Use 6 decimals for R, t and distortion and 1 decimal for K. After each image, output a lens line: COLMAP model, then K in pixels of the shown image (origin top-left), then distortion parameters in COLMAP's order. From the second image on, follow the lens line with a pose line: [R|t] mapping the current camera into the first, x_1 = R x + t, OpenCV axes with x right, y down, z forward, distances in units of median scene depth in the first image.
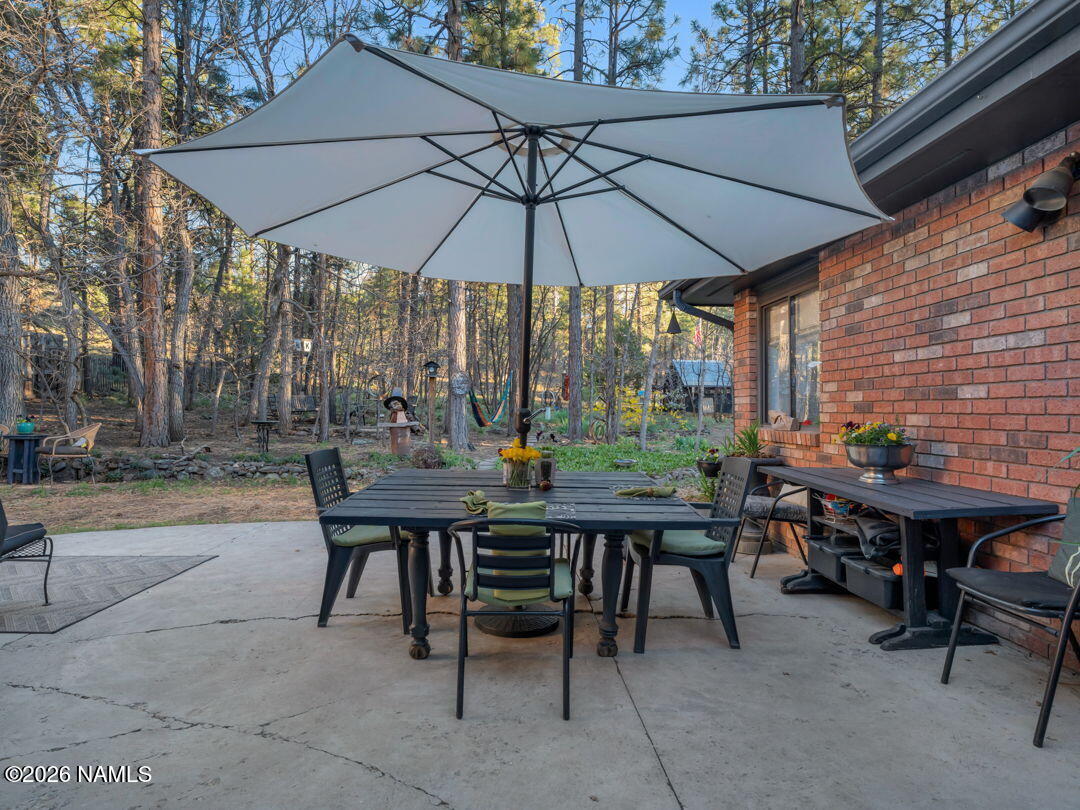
lens RADIAL K [[580.5, 0, 544.0], [0, 580.5, 404.7], [0, 0, 1]] dist [-0.005856, 0.000167]
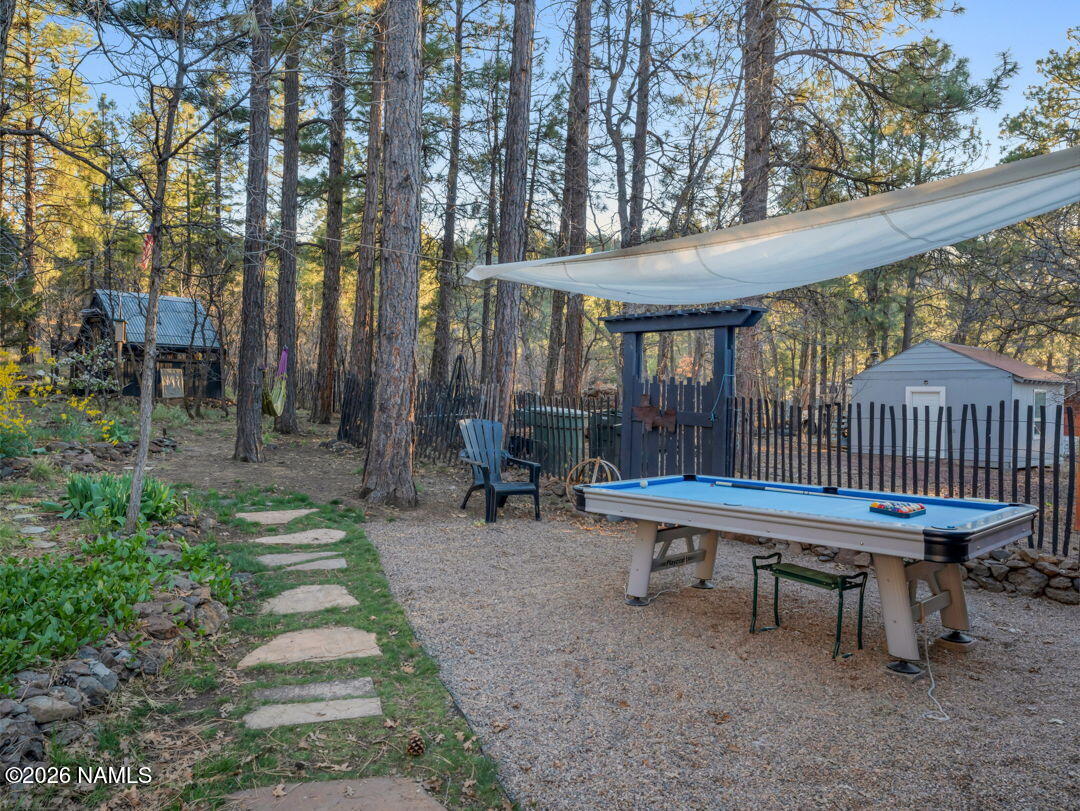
lens RADIAL K [[746.9, 0, 542.3], [0, 746.9, 399.5], [0, 0, 1]] dist [0.003695, 0.000931]
pose [[0.741695, -0.007244, 0.670698, 0.087024], [-0.007431, 0.999792, 0.019017, 0.000595], [-0.670696, -0.019088, 0.741486, 0.308911]]
